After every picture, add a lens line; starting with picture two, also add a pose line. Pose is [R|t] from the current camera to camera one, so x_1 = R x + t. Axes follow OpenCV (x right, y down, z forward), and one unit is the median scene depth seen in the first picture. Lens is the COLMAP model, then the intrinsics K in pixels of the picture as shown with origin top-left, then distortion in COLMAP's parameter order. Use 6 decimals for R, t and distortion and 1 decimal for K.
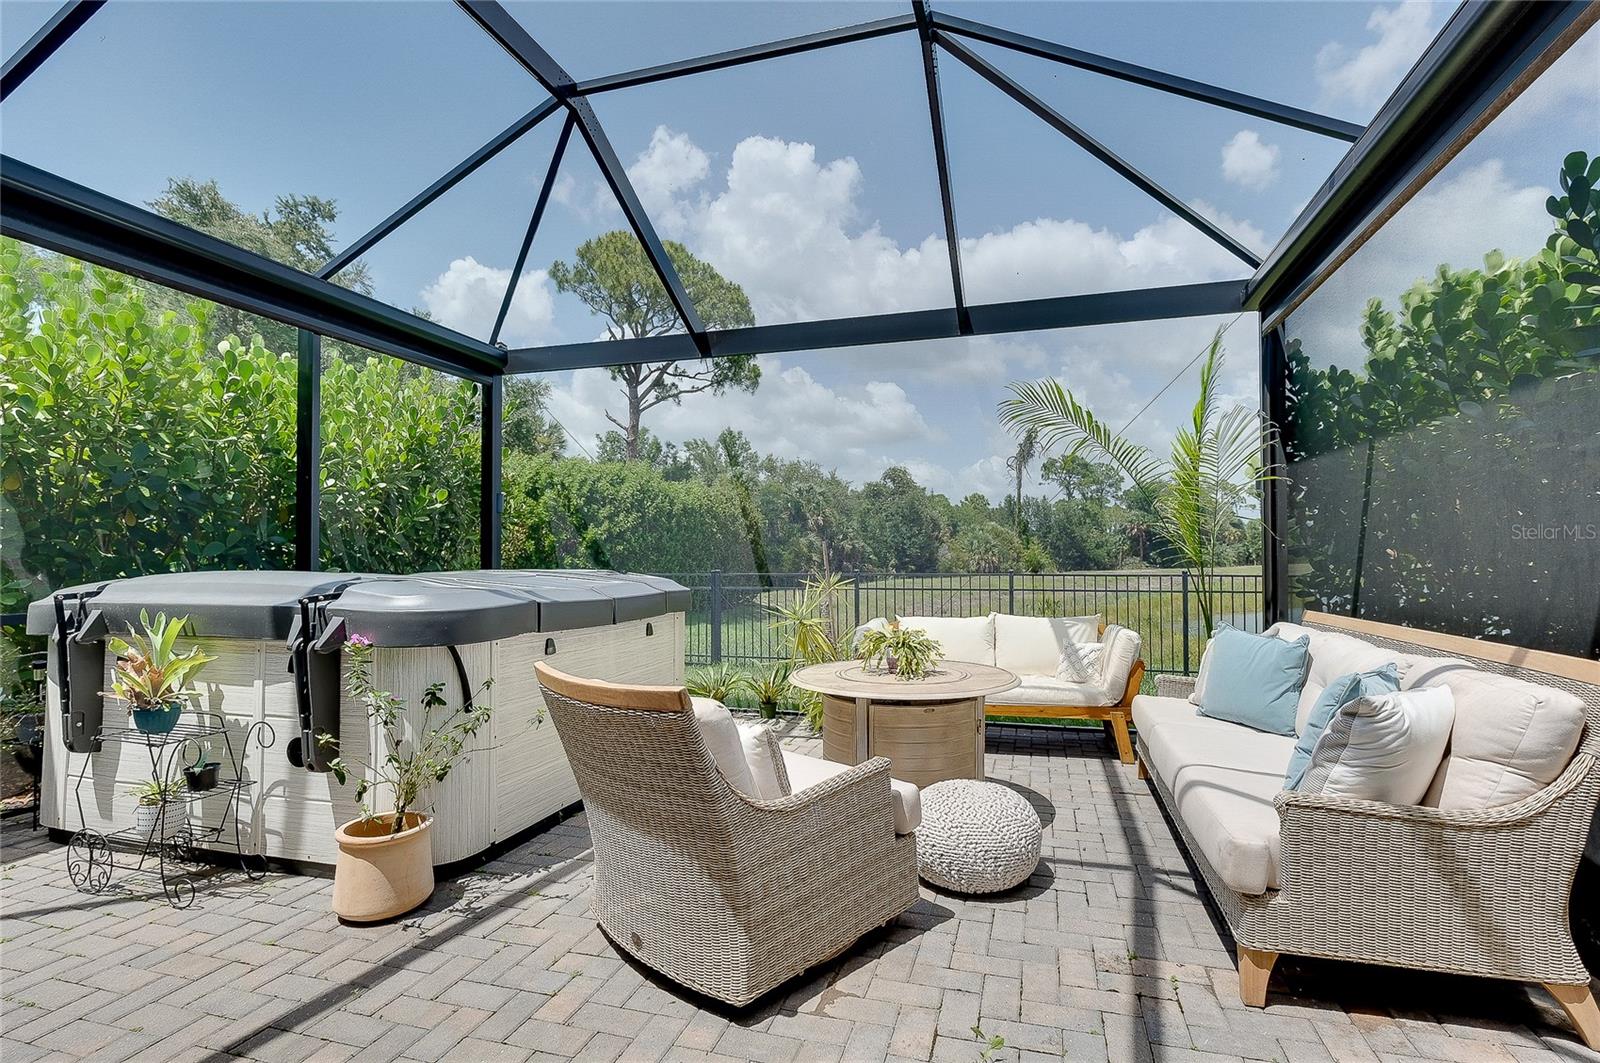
lens RADIAL K [[740.1, 0, 821.0], [0, 740.1, 544.5], [0, 0, 1]] dist [-0.000896, -0.000207]
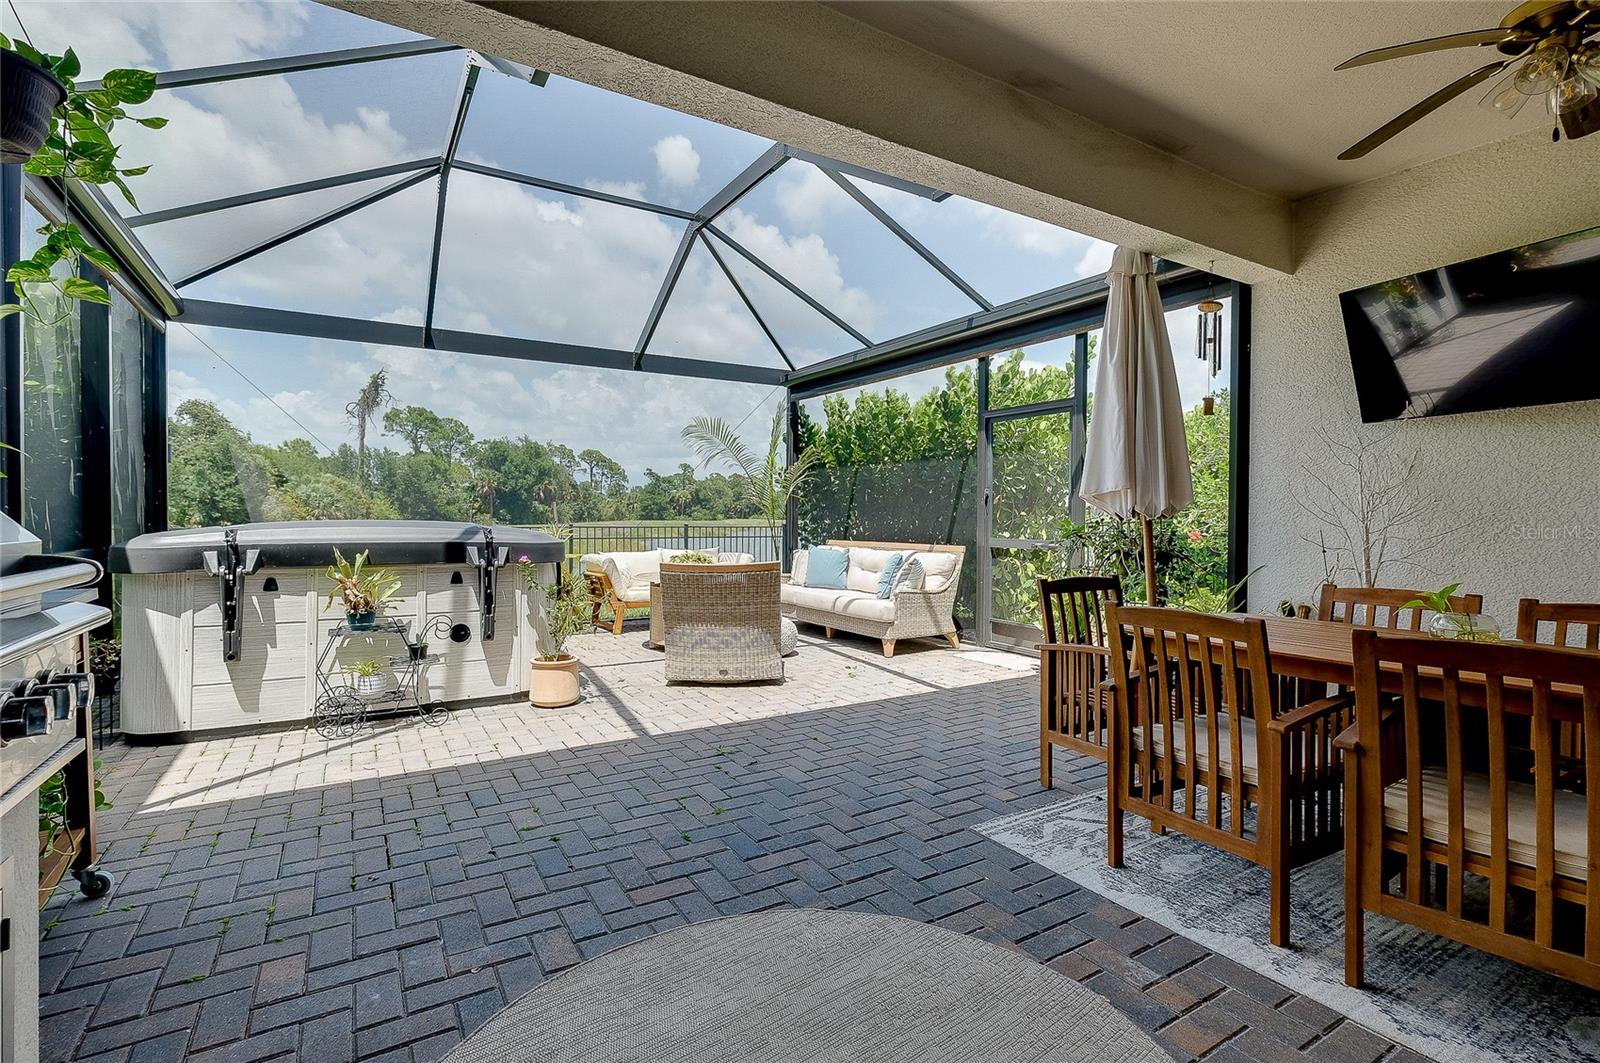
lens RADIAL K [[722.7, 0, 759.2], [0, 722.7, 526.4], [0, 0, 1]] dist [0.023807, -0.000025]
pose [[0.728241, -0.002513, 0.685316, -1.023674], [-0.021114, 0.999436, 0.026102, -0.002602], [-0.684995, -0.033478, 0.727778, -0.446722]]
